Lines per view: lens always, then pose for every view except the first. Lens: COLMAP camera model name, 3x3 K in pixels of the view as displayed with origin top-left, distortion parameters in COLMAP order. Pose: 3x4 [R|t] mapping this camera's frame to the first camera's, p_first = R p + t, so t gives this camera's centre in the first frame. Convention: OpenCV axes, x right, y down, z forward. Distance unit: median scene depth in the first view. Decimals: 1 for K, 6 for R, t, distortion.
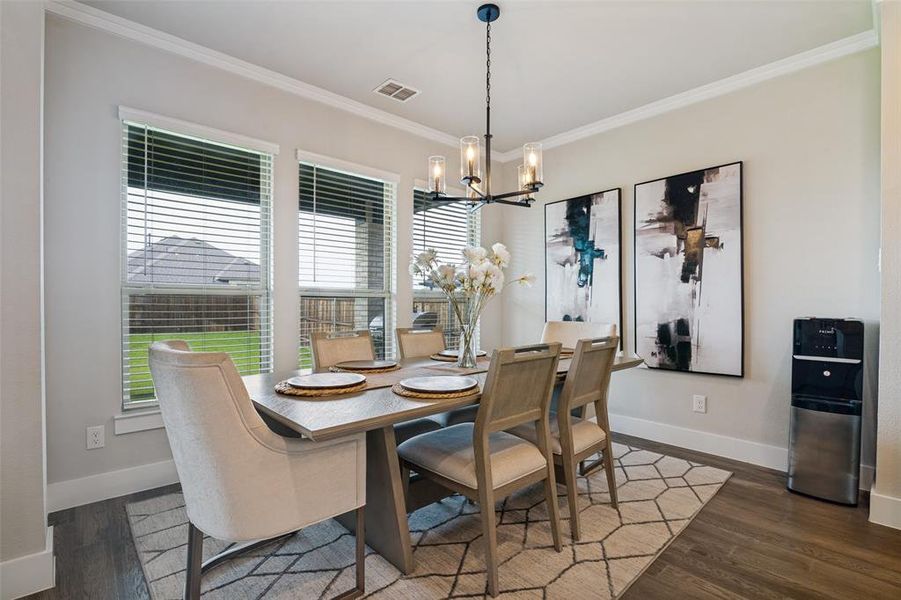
lens RADIAL K [[419.9, 0, 449.7], [0, 419.9, 312.6], [0, 0, 1]] dist [-0.020870, 0.000702]
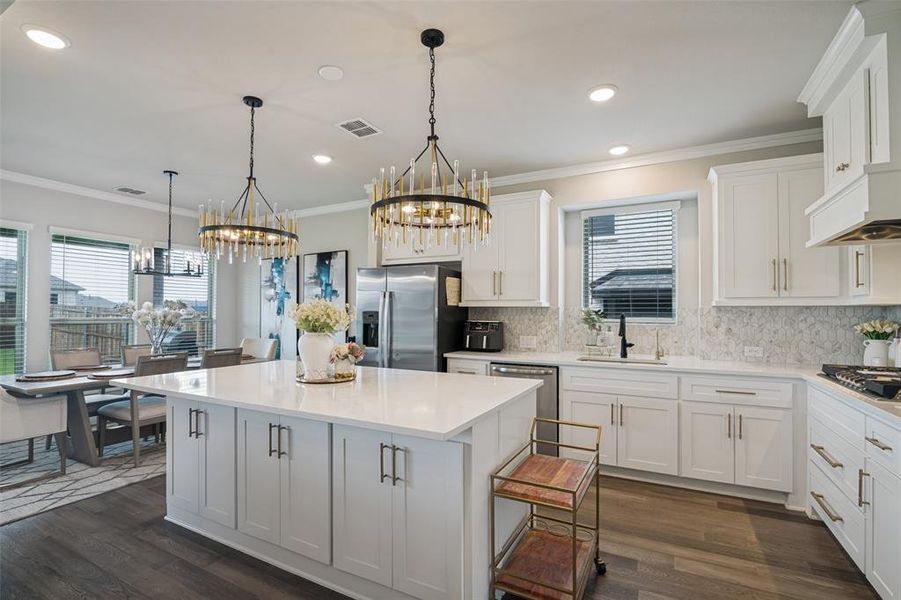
lens RADIAL K [[419.9, 0, 446.3], [0, 419.9, 309.3], [0, 0, 1]] dist [-0.020870, 0.000702]
pose [[0.942712, 0.004166, 0.333583, 0.477275], [0.006199, 0.999531, -0.030001, -0.041495], [-0.333551, 0.030350, 0.942243, -0.848998]]
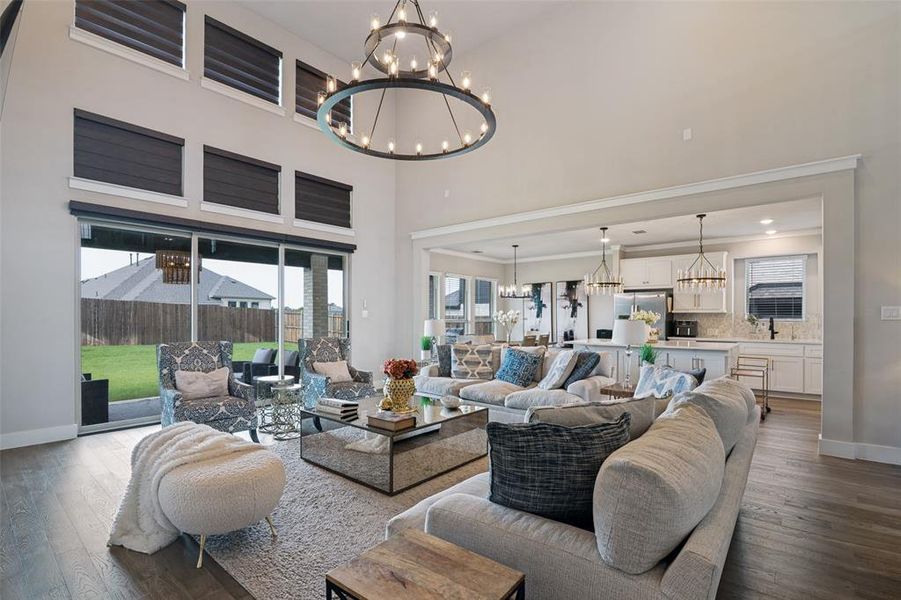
lens RADIAL K [[419.9, 0, 455.2], [0, 419.9, 320.8], [0, 0, 1]] dist [-0.020870, 0.000702]
pose [[0.992292, -0.003308, 0.123881, -0.657401], [0.004826, 0.999917, -0.011960, -0.018023], [-0.123831, 0.012466, 0.992225, -1.933951]]
